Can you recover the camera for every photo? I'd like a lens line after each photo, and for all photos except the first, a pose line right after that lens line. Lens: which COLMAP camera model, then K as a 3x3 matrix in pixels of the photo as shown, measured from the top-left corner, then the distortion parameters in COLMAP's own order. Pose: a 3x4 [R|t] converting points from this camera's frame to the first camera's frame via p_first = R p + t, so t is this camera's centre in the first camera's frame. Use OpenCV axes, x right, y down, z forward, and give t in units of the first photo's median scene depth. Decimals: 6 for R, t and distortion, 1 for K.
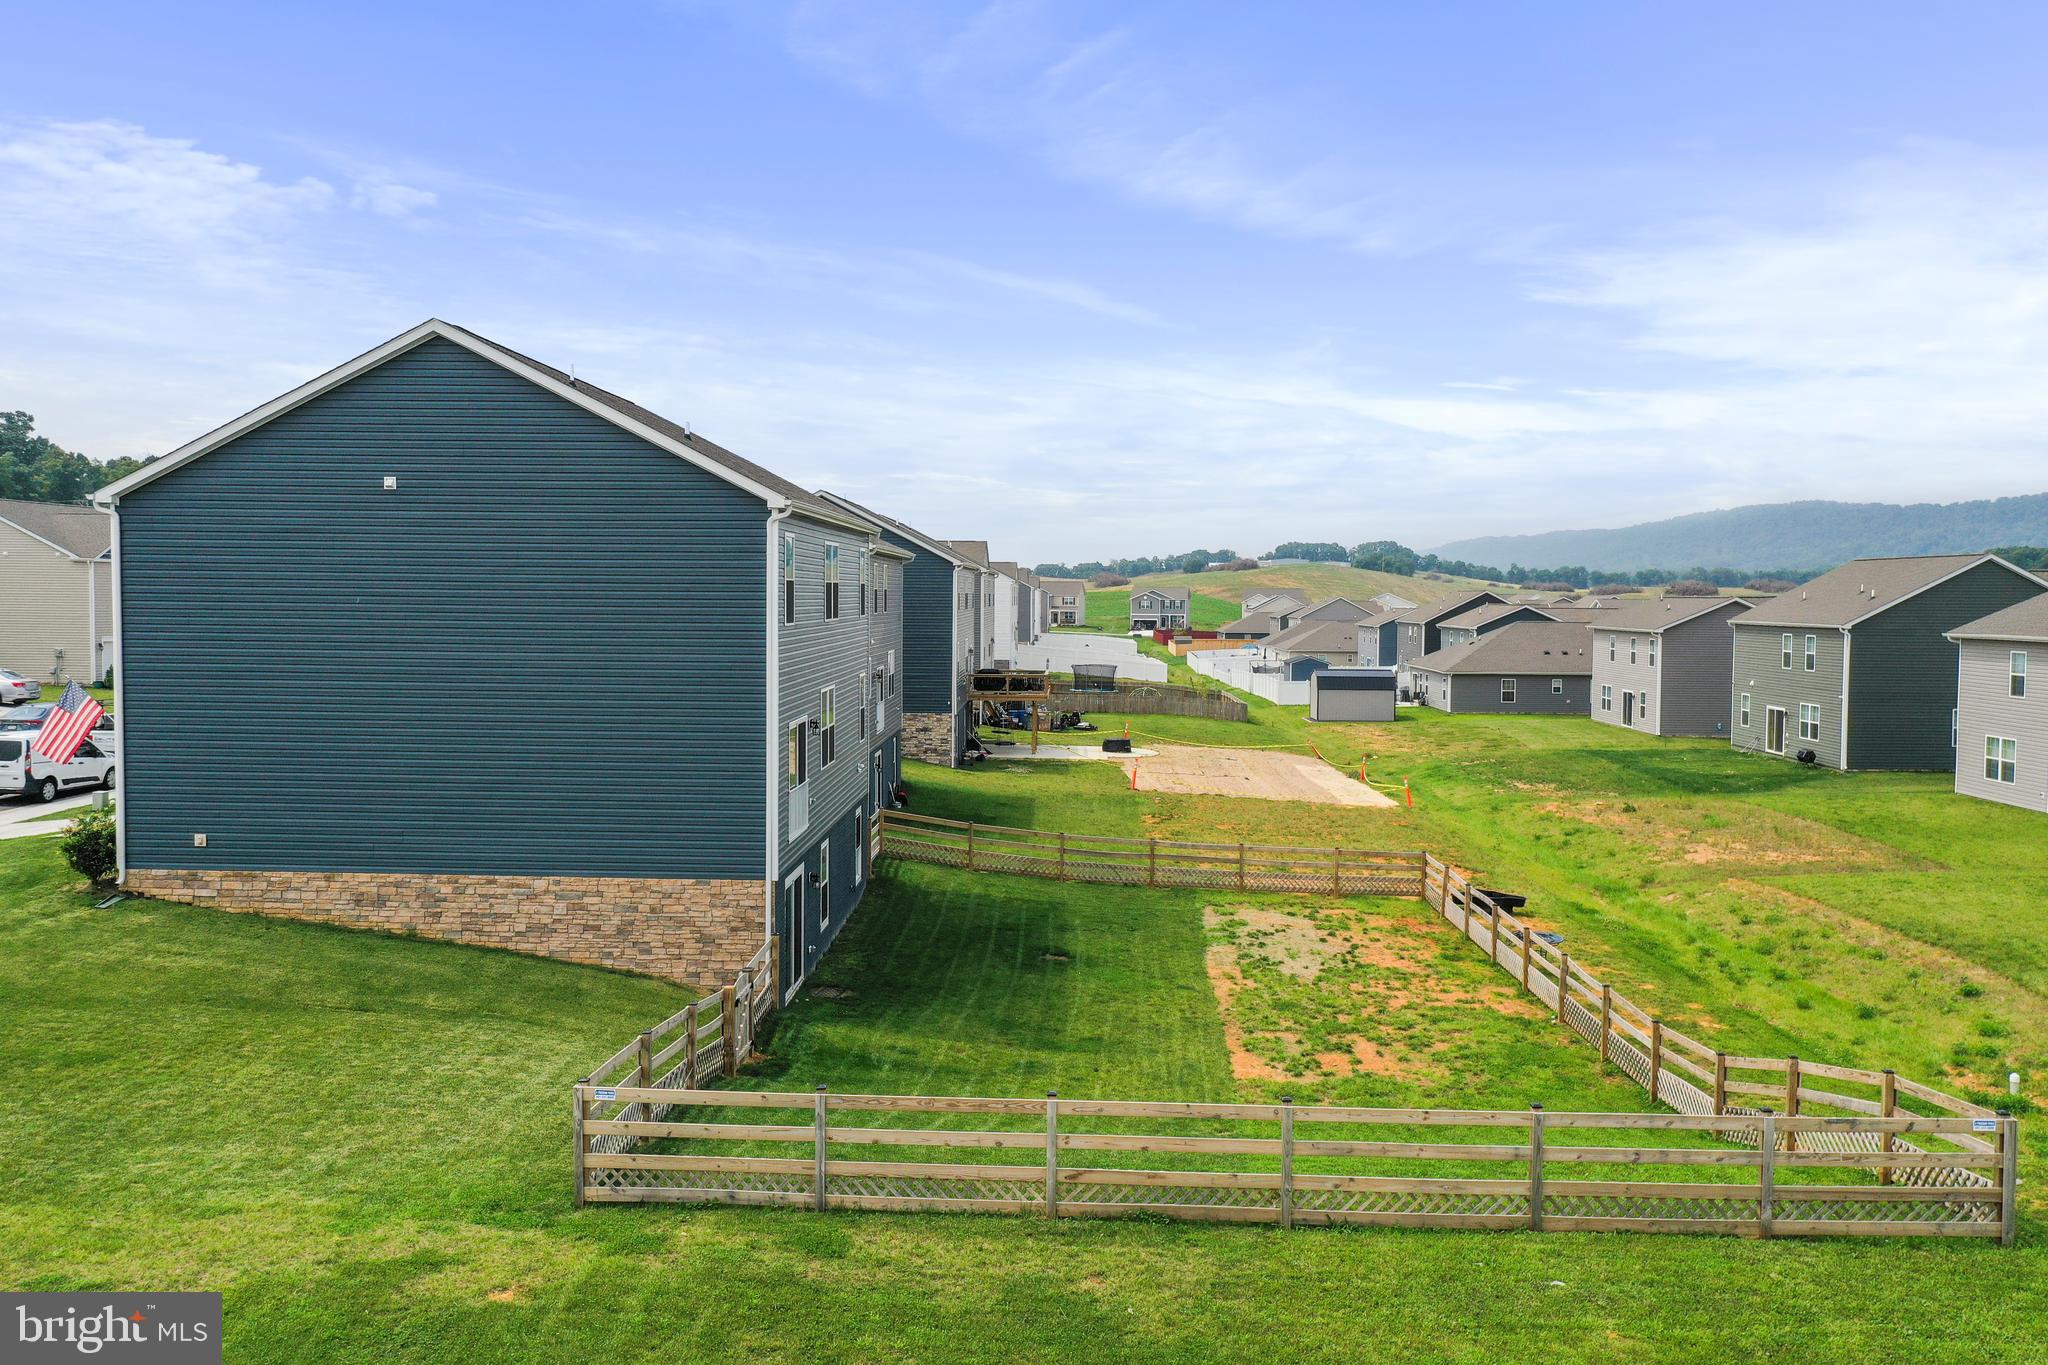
lens RADIAL K [[1615.3, 0, 1030.1], [0, 1615.3, 674.4], [0, 0, 1]] dist [-0.001554, 0.003377]
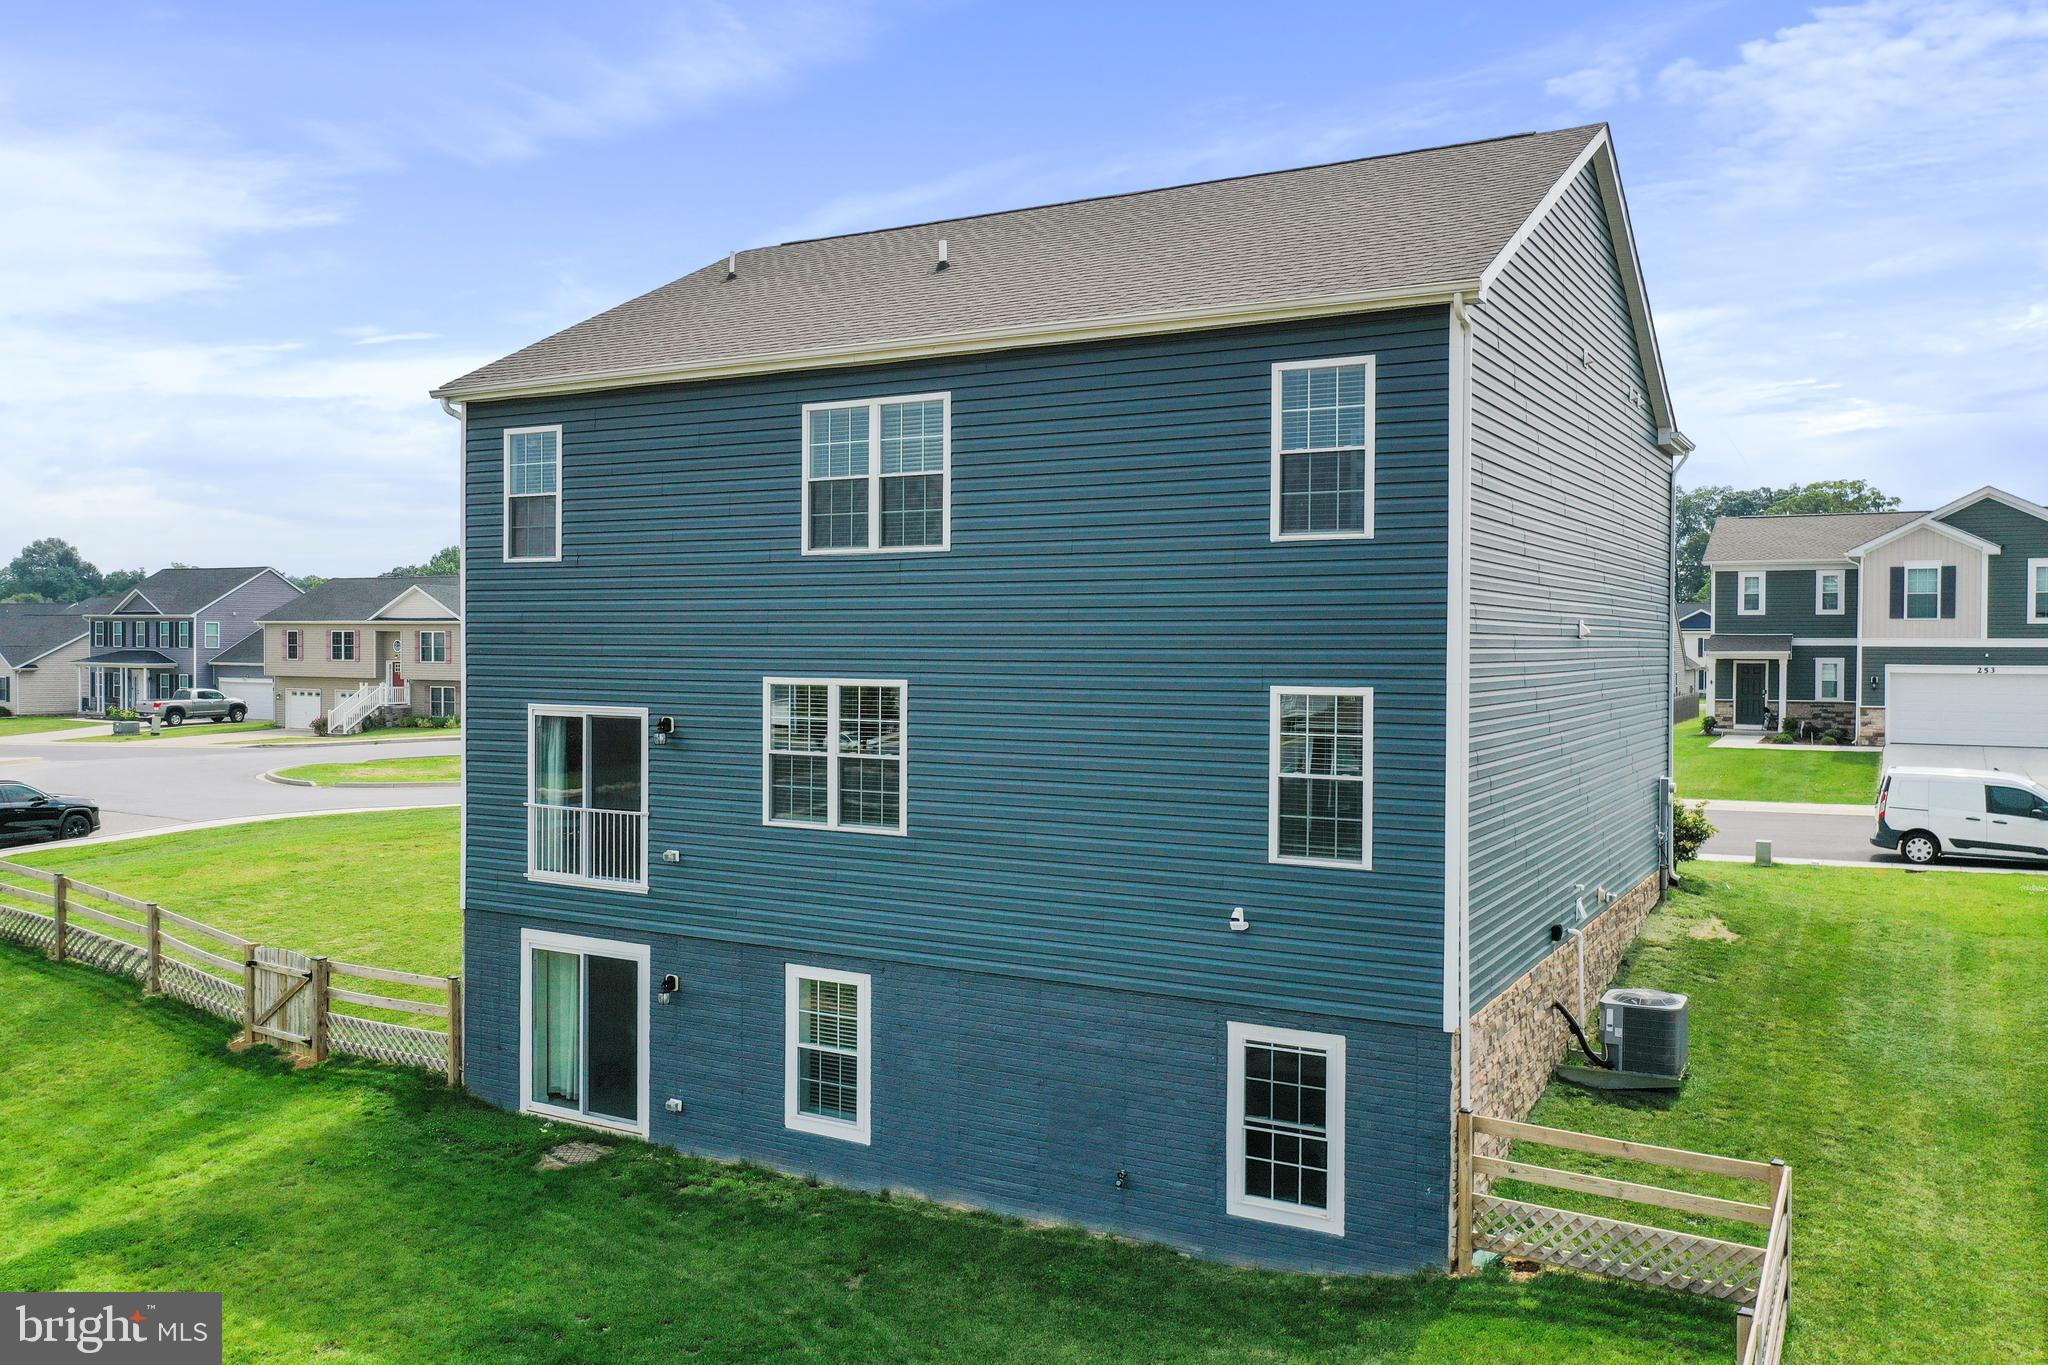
lens RADIAL K [[1615.3, 0, 1006.0], [0, 1615.3, 672.0], [0, 0, 1]] dist [-0.001554, 0.003377]
pose [[-0.455885, 0.006326, -0.890016, 0.372091], [-0.050404, 0.998186, 0.032913, -0.018221], [0.888611, 0.059865, -0.454739, 1.570992]]
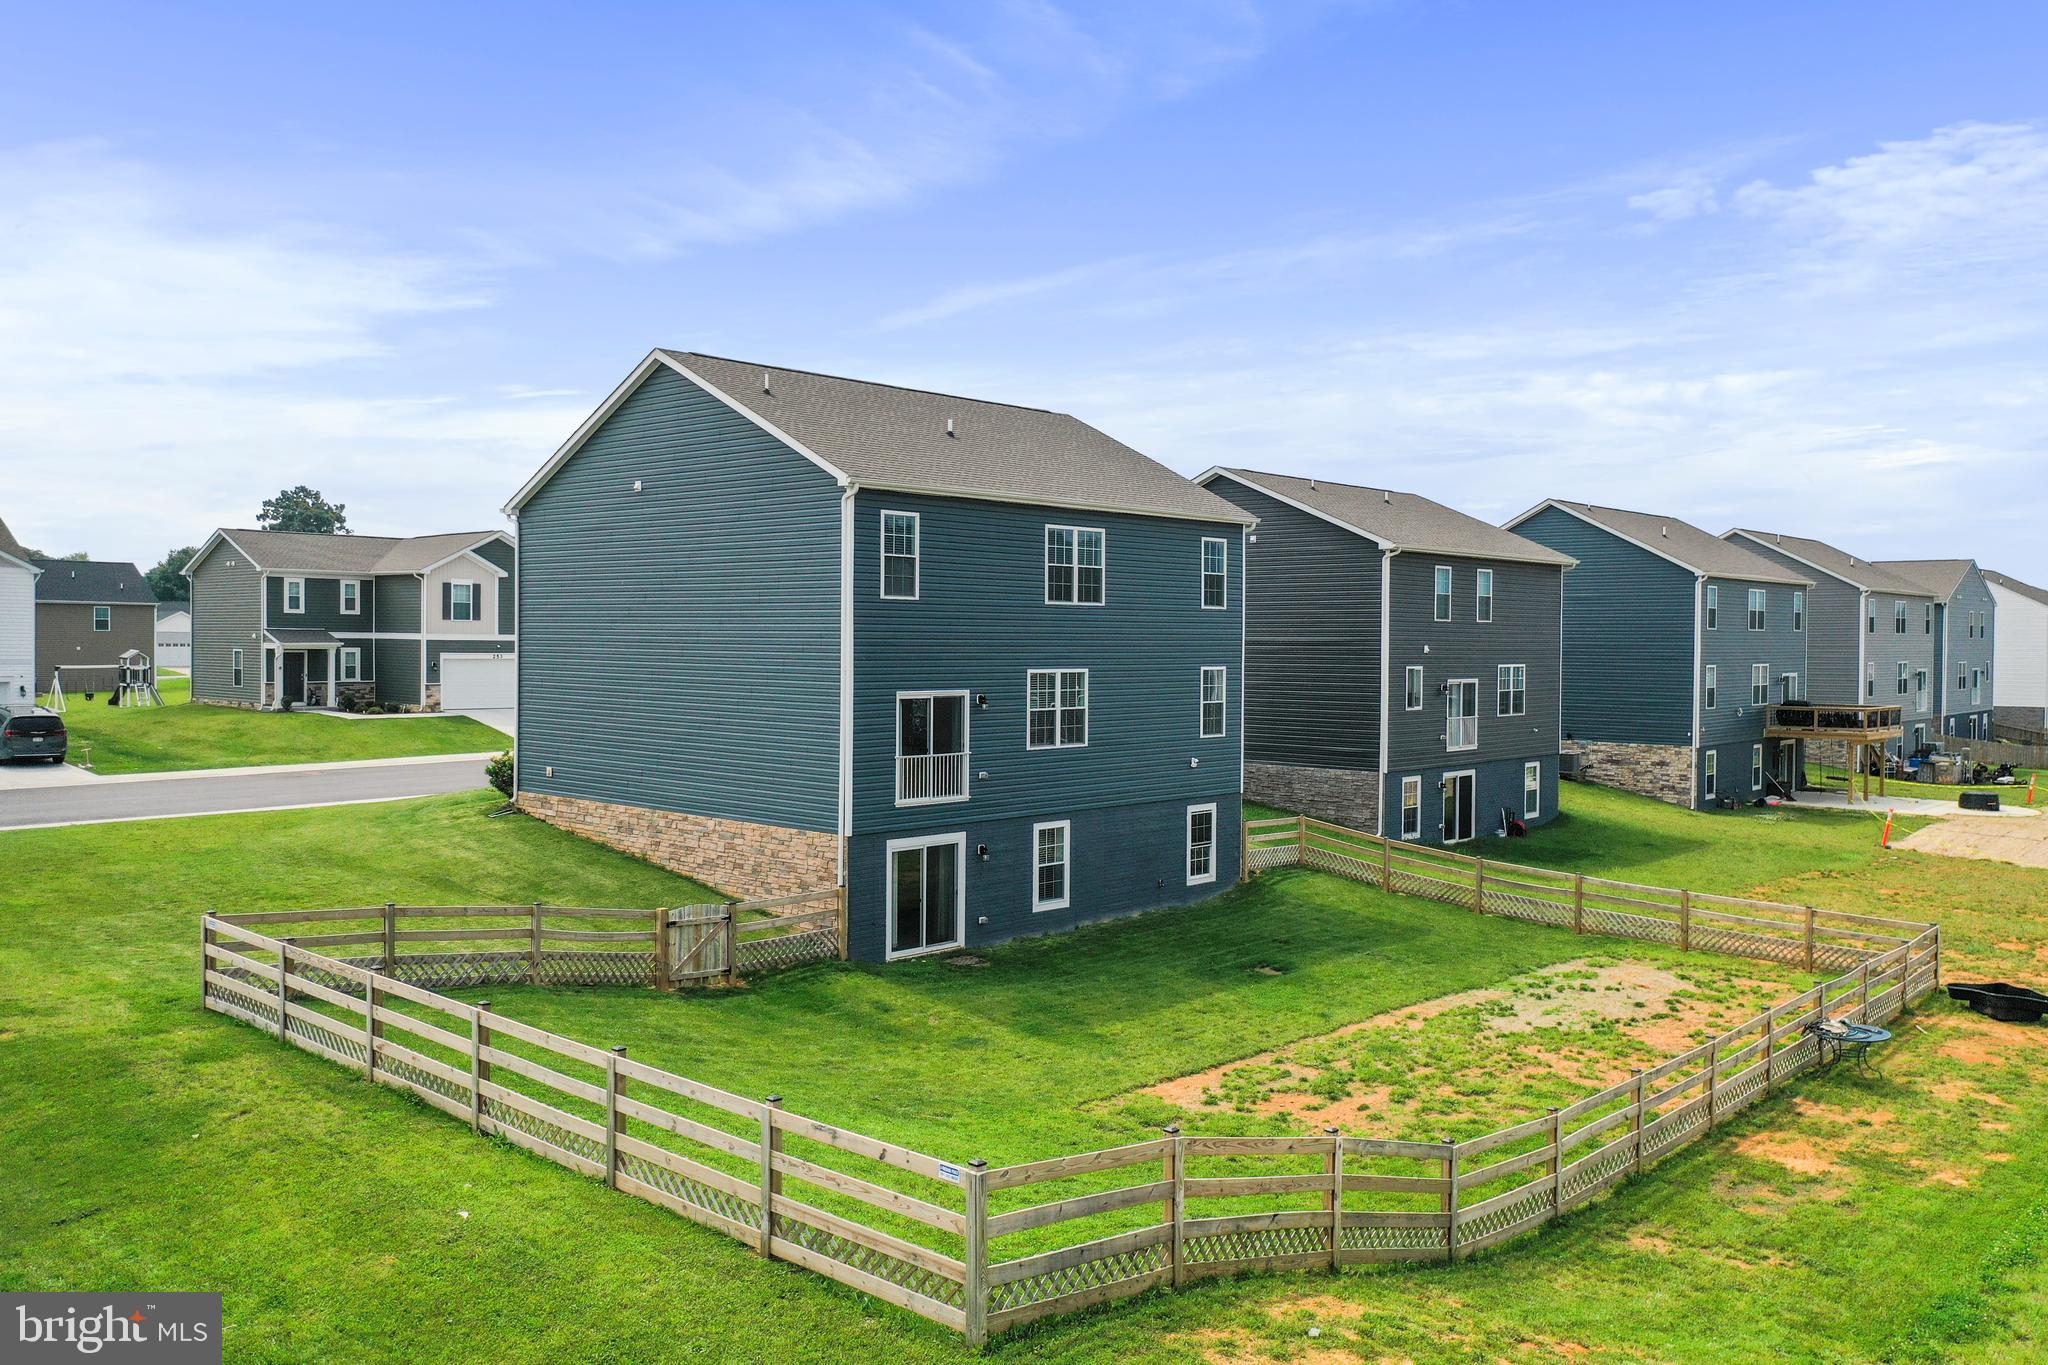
lens RADIAL K [[1615.3, 0, 977.2], [0, 1615.3, 665.9], [0, 0, 1]] dist [-0.001554, 0.003377]
pose [[0.755113, 0.009068, -0.655532, 0.593186], [-0.032999, 0.999163, -0.024190, 0.038340], [0.654764, 0.039898, 0.754780, 0.247522]]
